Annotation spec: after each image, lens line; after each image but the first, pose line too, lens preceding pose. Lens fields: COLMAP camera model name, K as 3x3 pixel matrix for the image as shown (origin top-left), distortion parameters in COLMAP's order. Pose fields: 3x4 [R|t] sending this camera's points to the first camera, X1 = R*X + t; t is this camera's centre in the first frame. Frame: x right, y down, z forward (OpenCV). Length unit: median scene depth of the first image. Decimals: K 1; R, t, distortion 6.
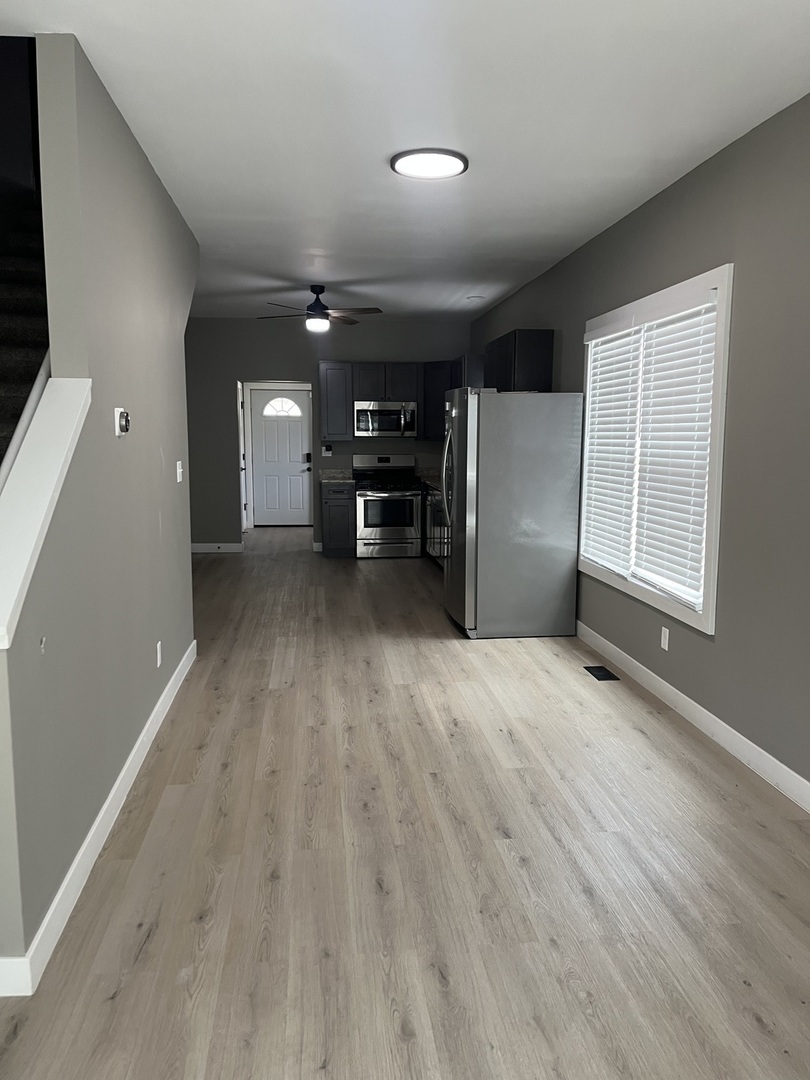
lens RADIAL K [[820.7, 0, 405.0], [0, 820.7, 540.0], [0, 0, 1]] dist [0.120104, -0.171409]
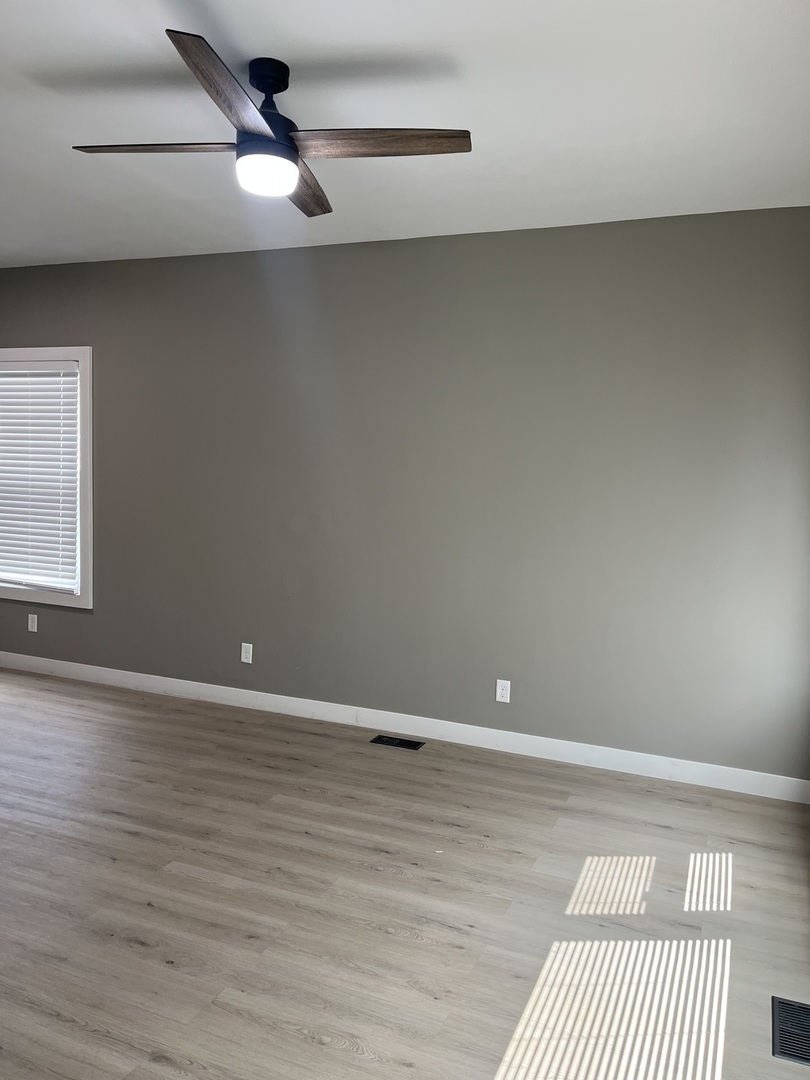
lens RADIAL K [[817.3, 0, 405.0], [0, 817.3, 540.0], [0, 0, 1]] dist [-0.000660, -0.000093]
pose [[0.497744, -0.052858, 0.865712, -0.434376], [0.075988, 0.996961, 0.017182, 0.012687], [-0.863989, 0.057232, 0.500248, -0.112668]]
